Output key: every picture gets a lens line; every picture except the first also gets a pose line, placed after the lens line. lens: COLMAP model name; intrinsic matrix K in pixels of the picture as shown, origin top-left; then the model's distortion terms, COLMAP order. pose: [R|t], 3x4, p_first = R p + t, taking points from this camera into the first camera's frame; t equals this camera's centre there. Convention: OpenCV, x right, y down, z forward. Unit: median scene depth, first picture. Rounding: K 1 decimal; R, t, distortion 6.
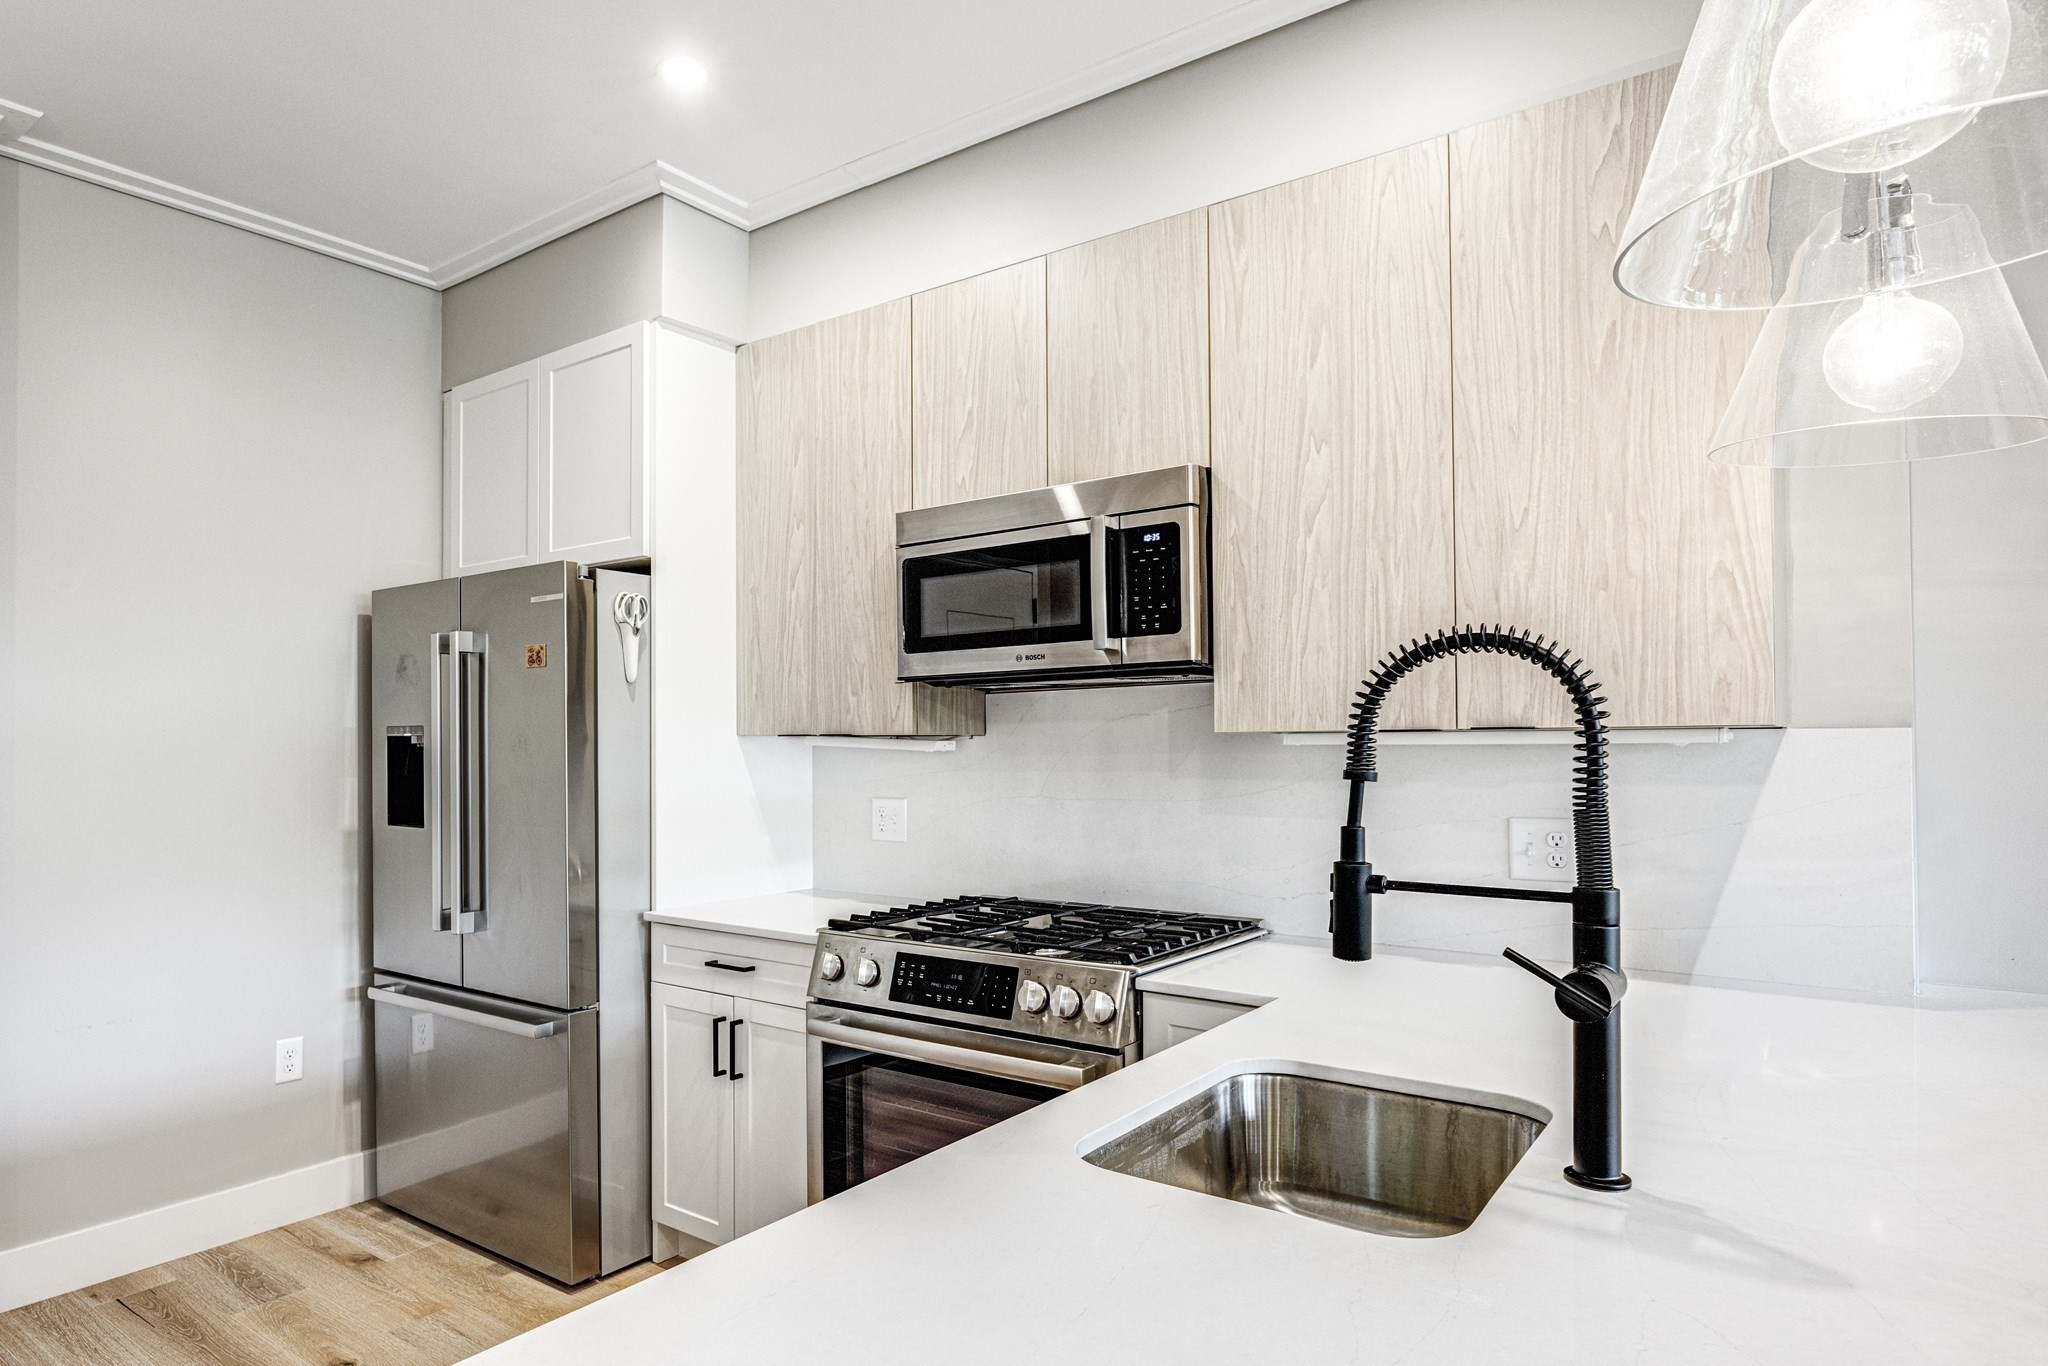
lens RADIAL K [[1181.3, 0, 892.2], [0, 1181.3, 734.0], [0, 0, 1]] dist [-0.016525, 0.002798]
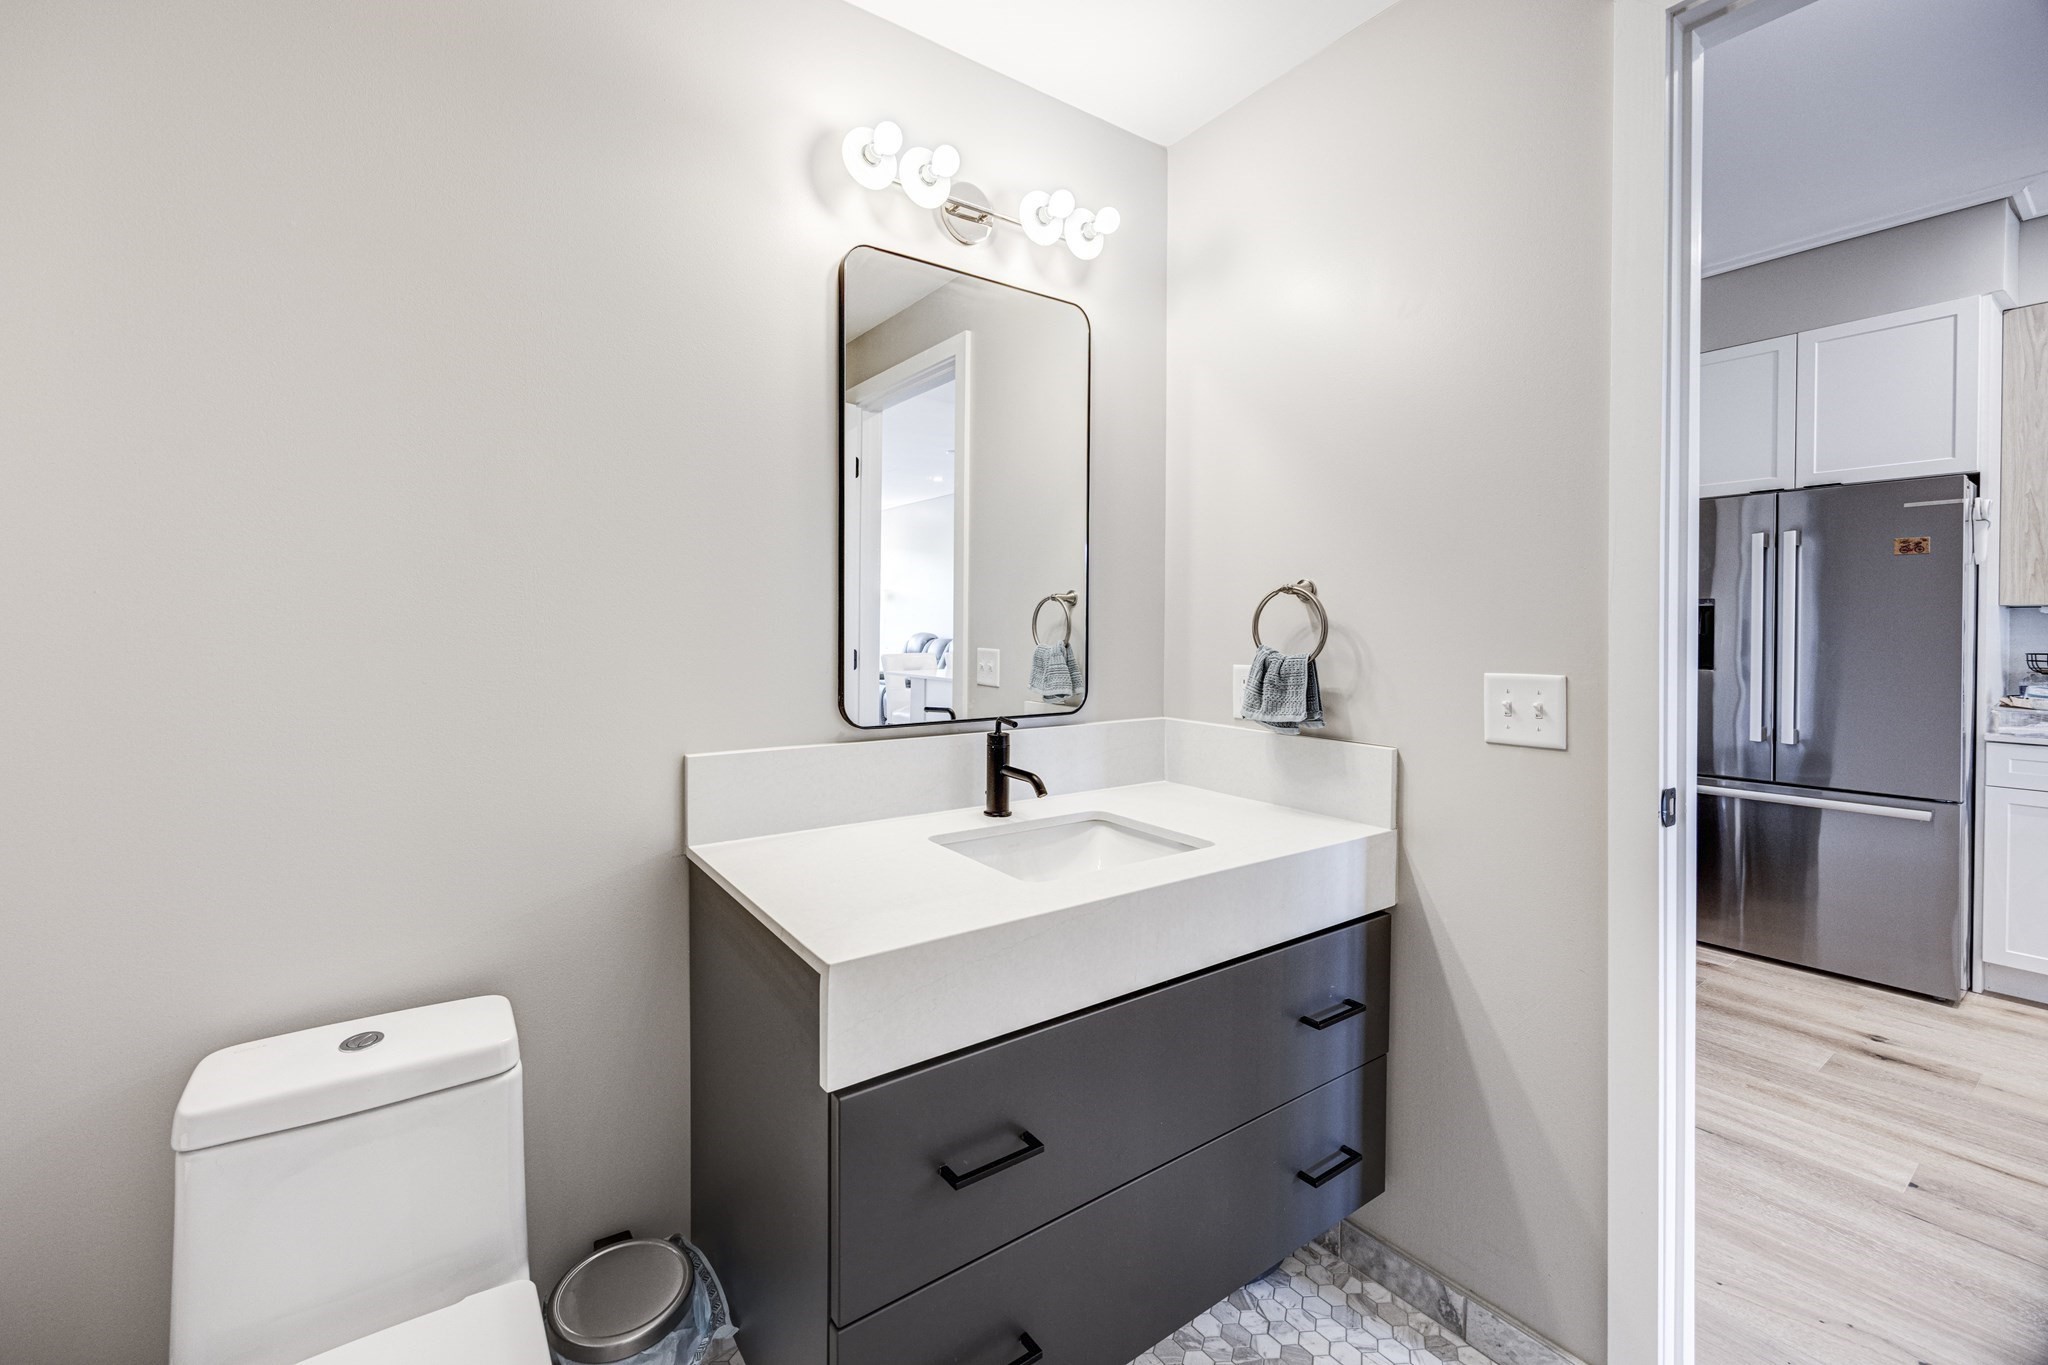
lens RADIAL K [[823.9, 0, 956.6], [0, 823.9, 638.0], [0, 0, 1]] dist [-0.005788, 0.000880]
pose [[0.948581, 0.010848, -0.316347, -1.234812], [-0.005627, 0.999833, 0.017413, 0.036583], [0.316483, -0.014737, 0.948484, -0.313590]]
